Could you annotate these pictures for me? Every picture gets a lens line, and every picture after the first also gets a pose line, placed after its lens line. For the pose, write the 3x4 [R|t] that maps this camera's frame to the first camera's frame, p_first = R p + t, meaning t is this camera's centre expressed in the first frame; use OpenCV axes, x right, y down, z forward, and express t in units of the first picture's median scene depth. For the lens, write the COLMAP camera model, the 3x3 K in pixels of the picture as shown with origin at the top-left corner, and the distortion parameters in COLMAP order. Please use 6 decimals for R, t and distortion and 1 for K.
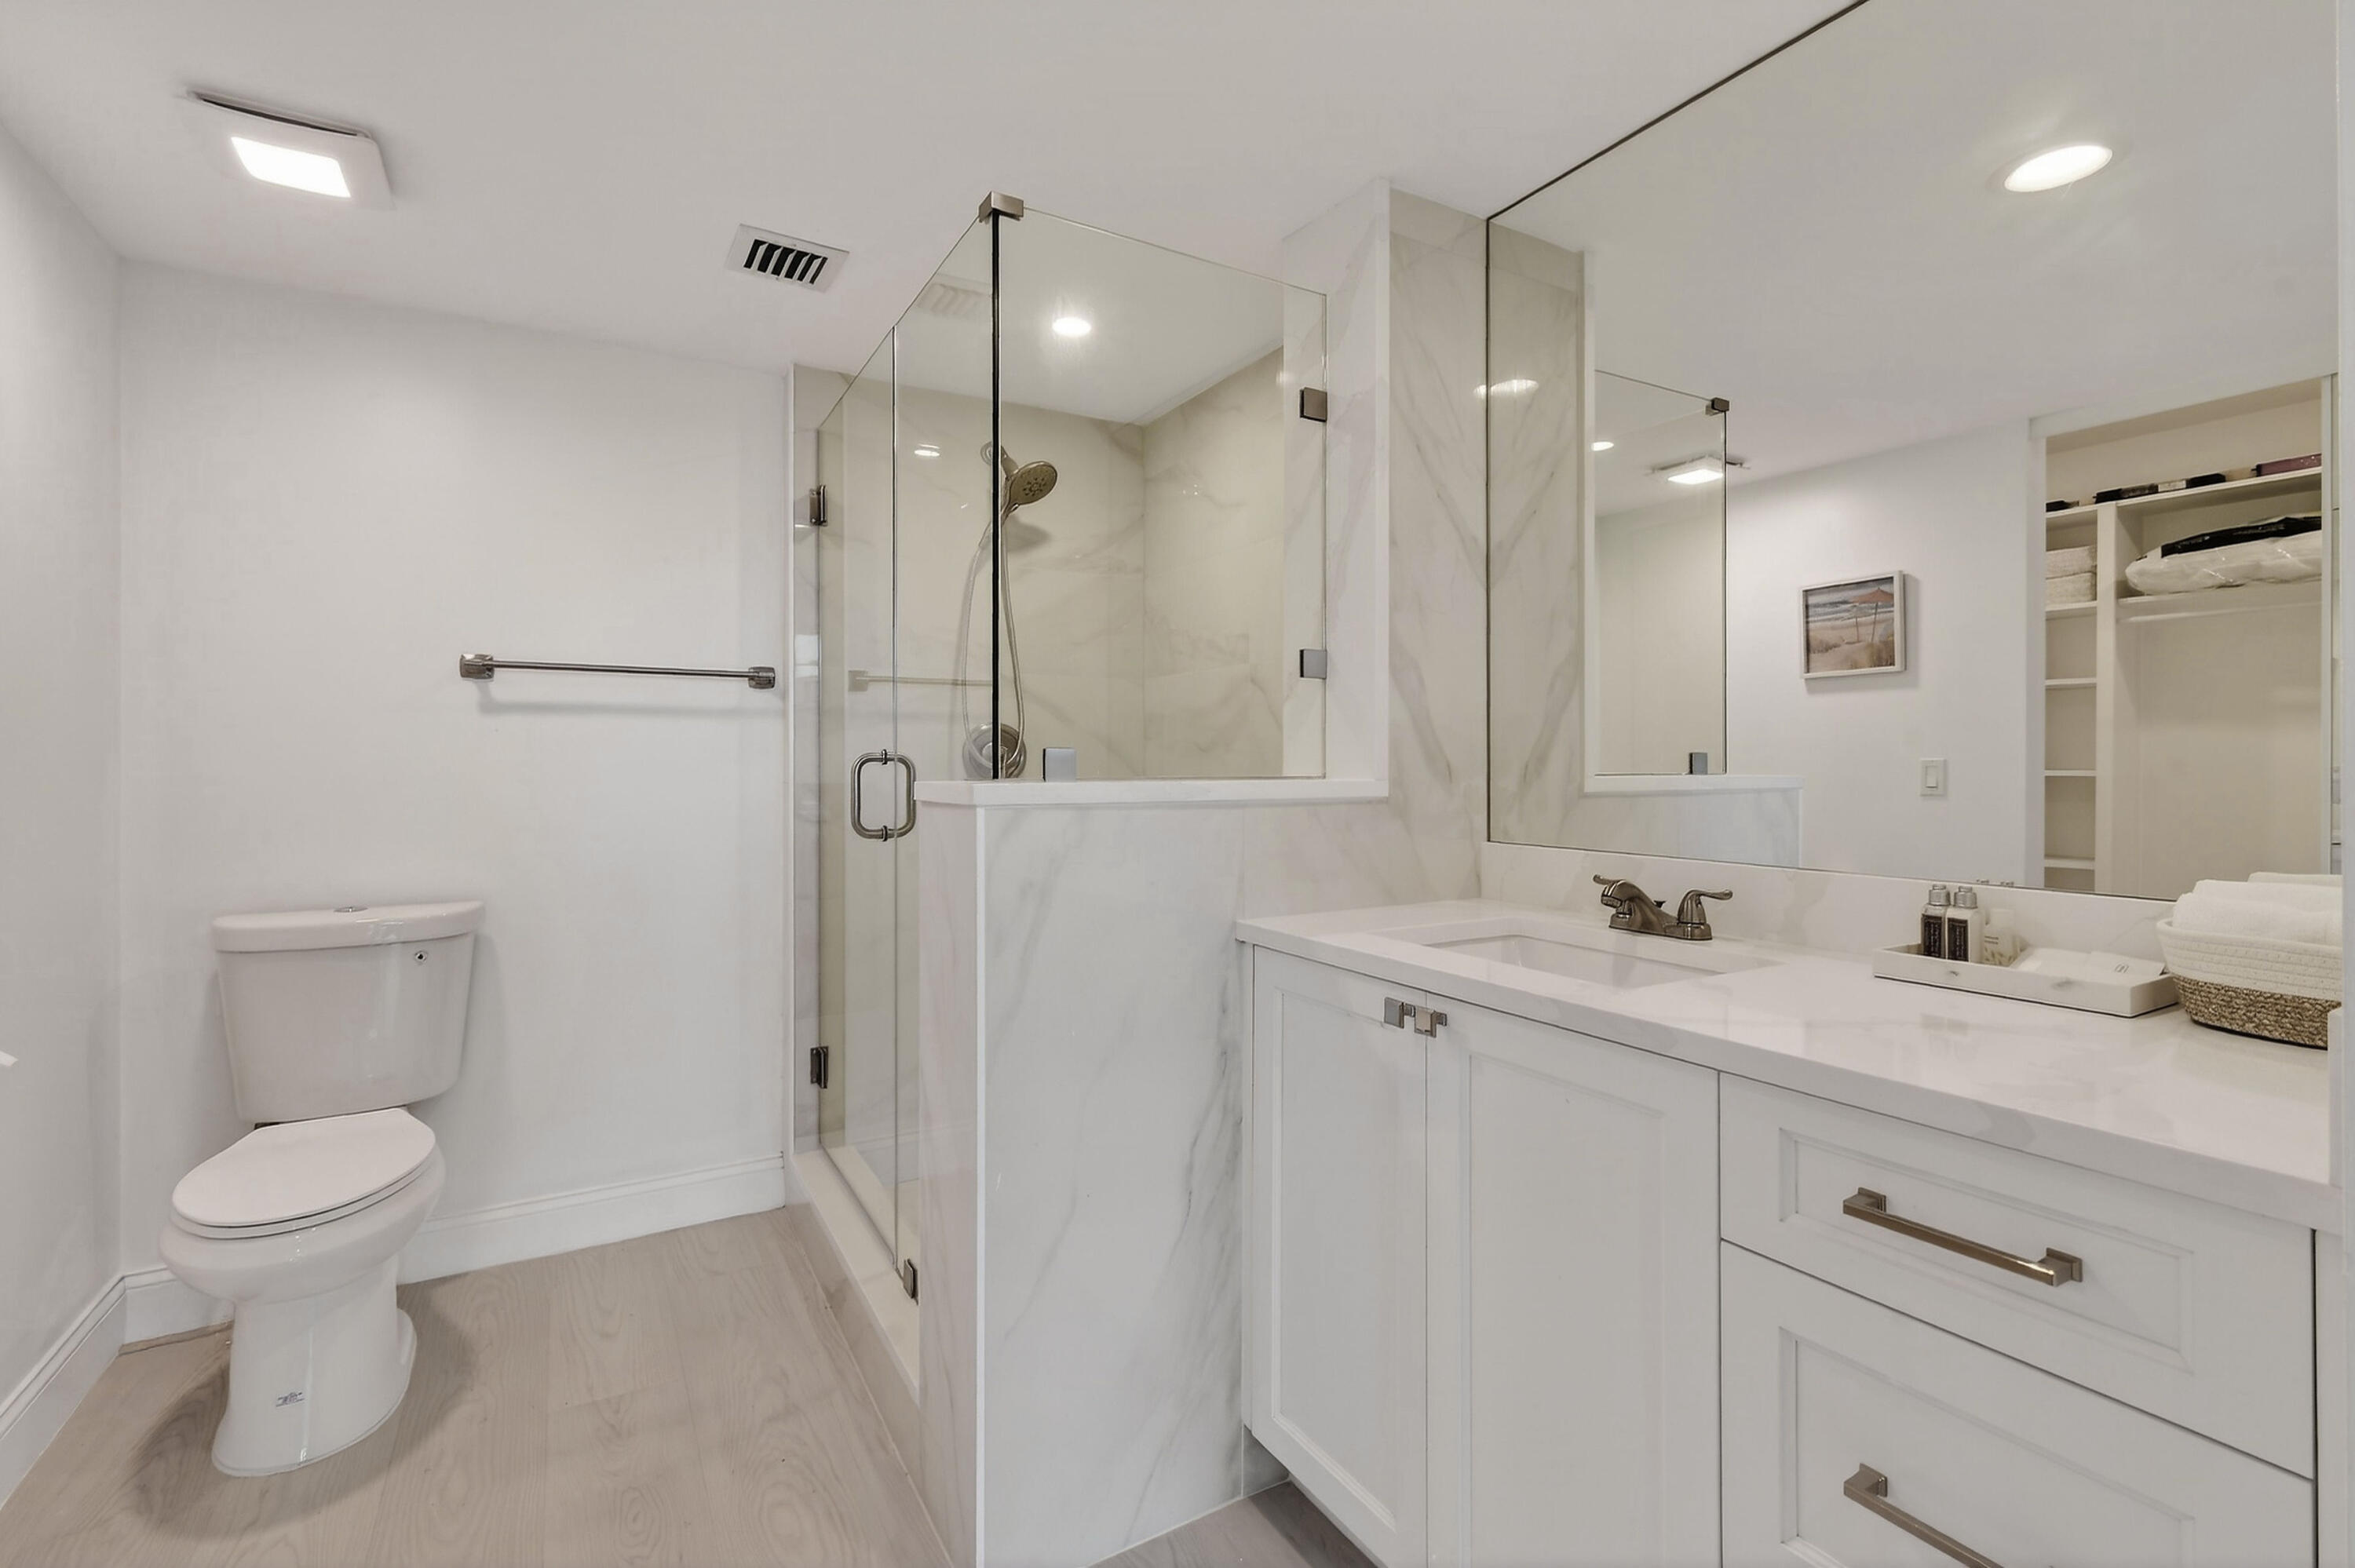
lens RADIAL K [[1062.3, 0, 1179.1], [0, 1062.3, 760.7], [0, 0, 1]] dist [0.012457, -0.006785]
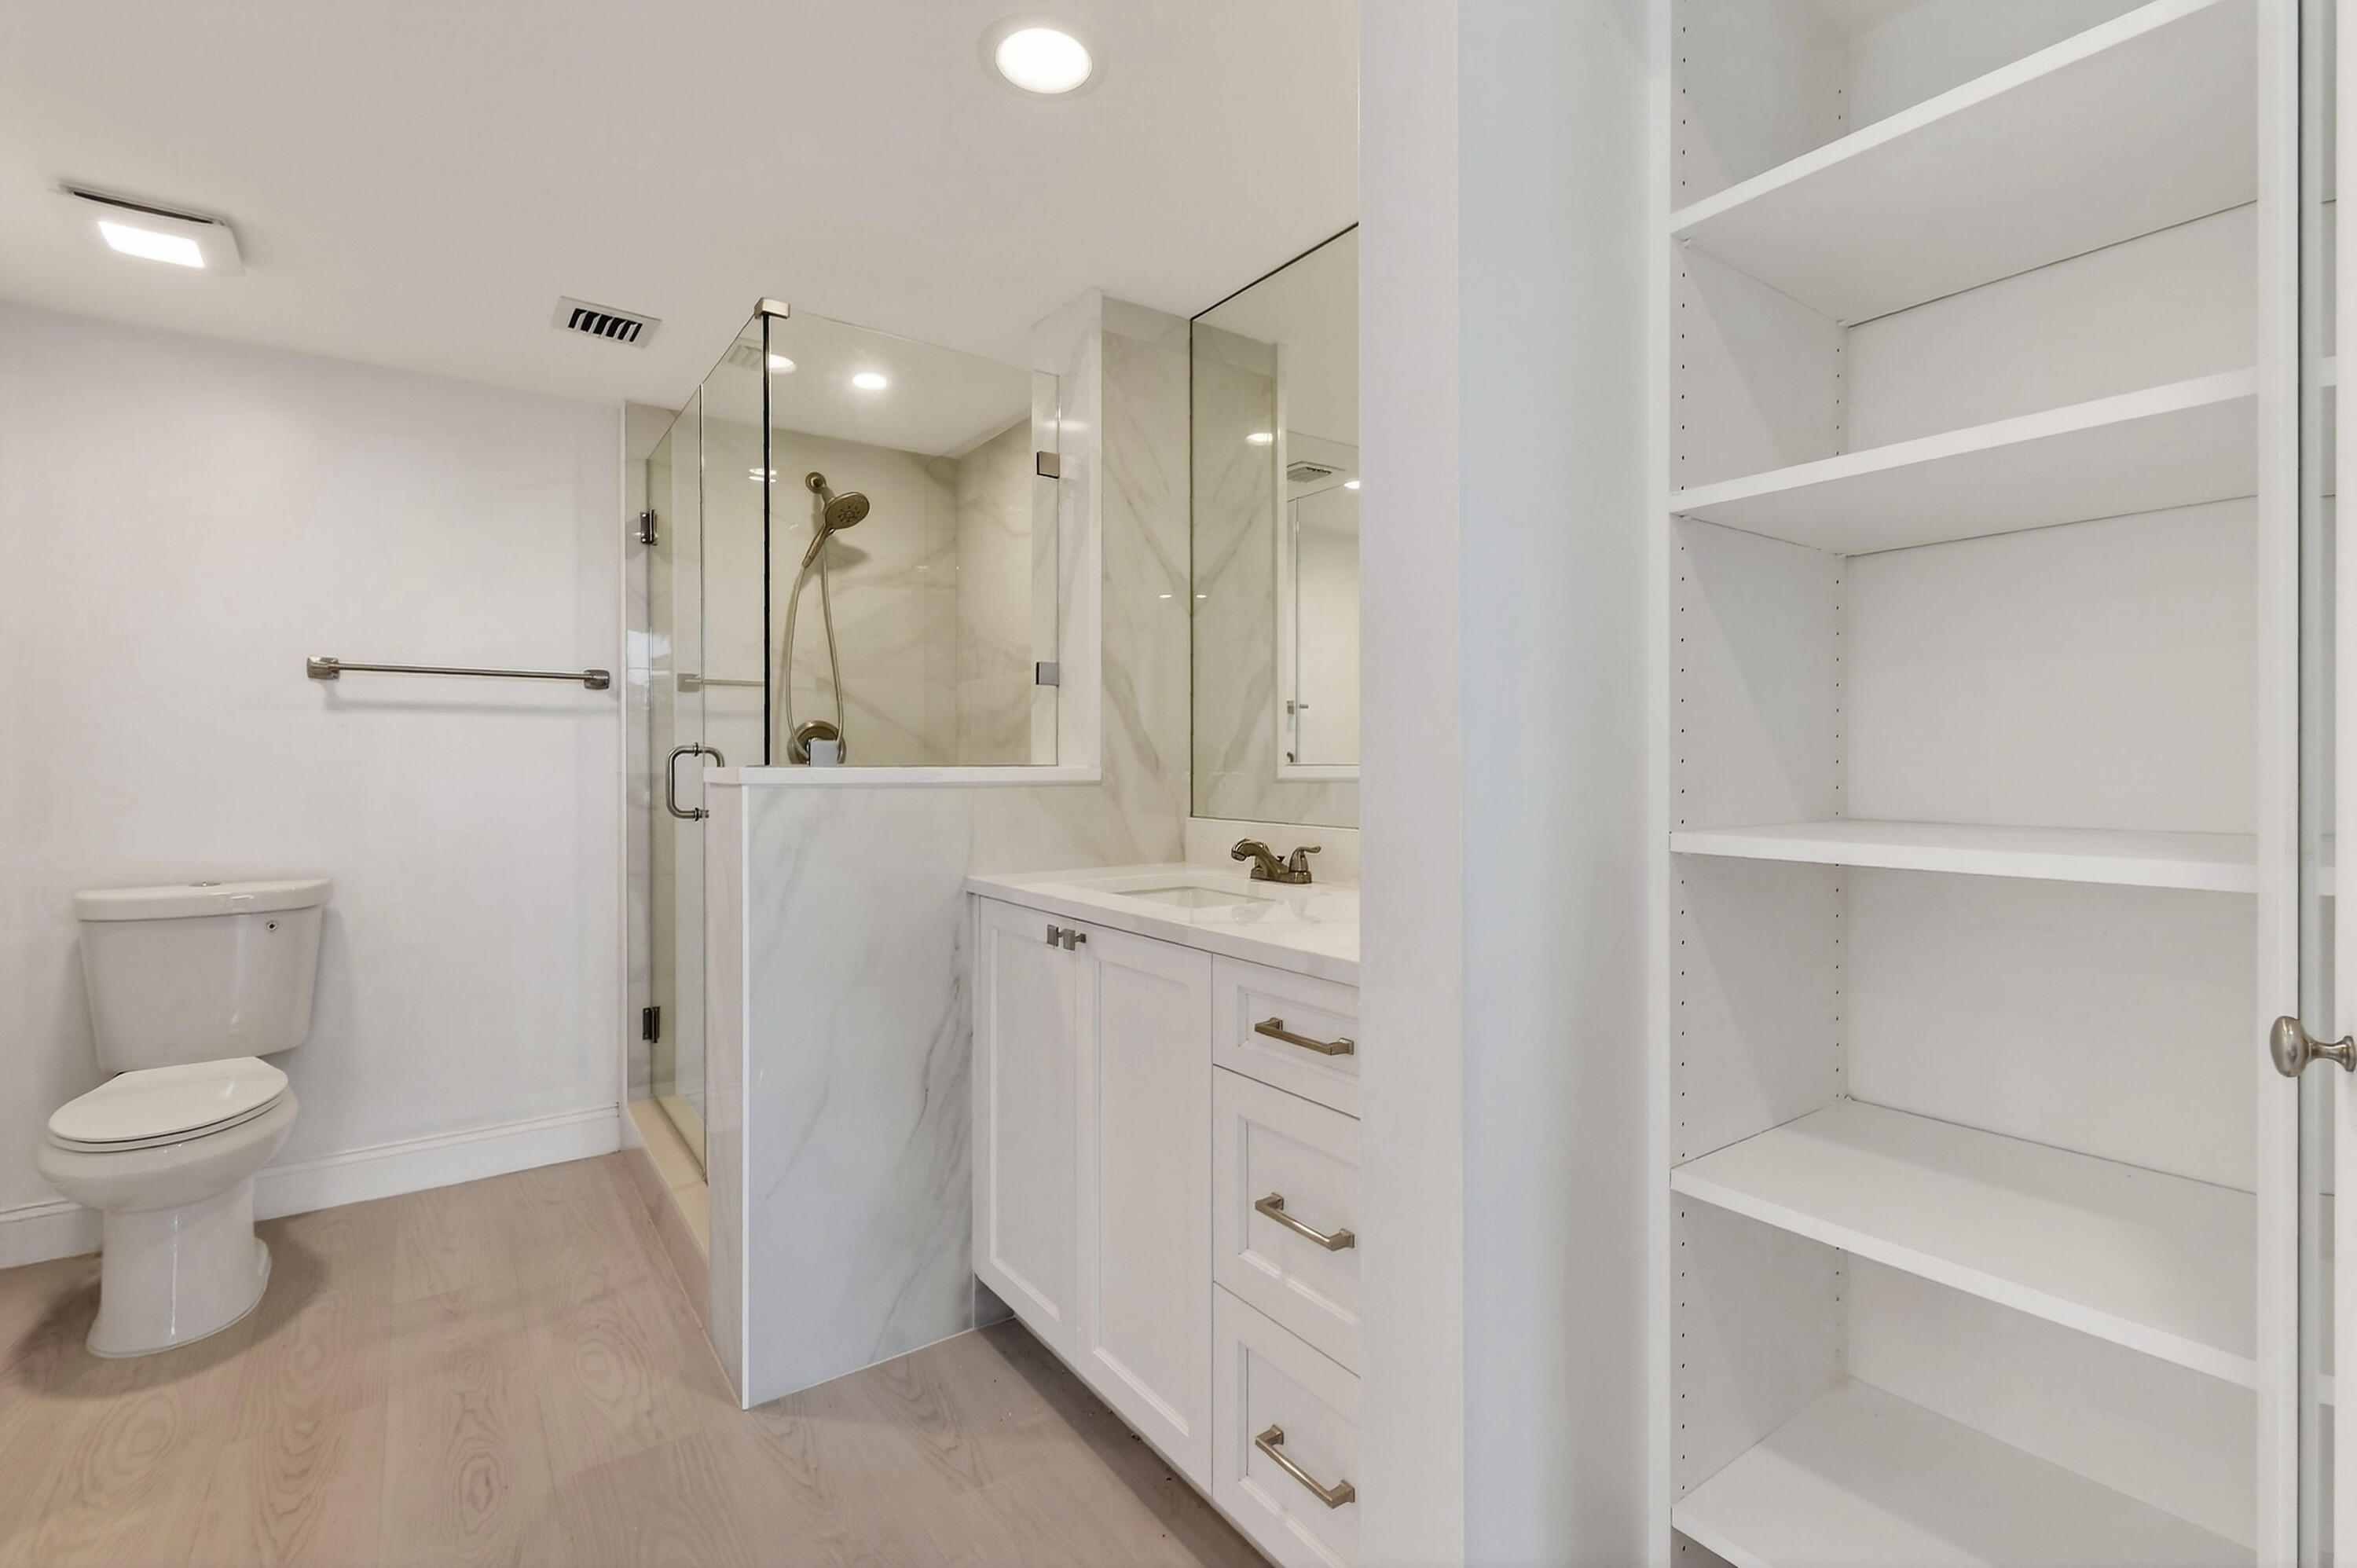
lens RADIAL K [[1063.3, 0, 1180.3], [0, 1063.3, 766.7], [0, 0, 1]] dist [0.012457, -0.006785]
pose [[0.995486, -0.001382, 0.094900, 0.160594], [0.000703, 0.999974, 0.007185, 0.007991], [-0.094908, -0.007086, 0.995461, -0.249102]]
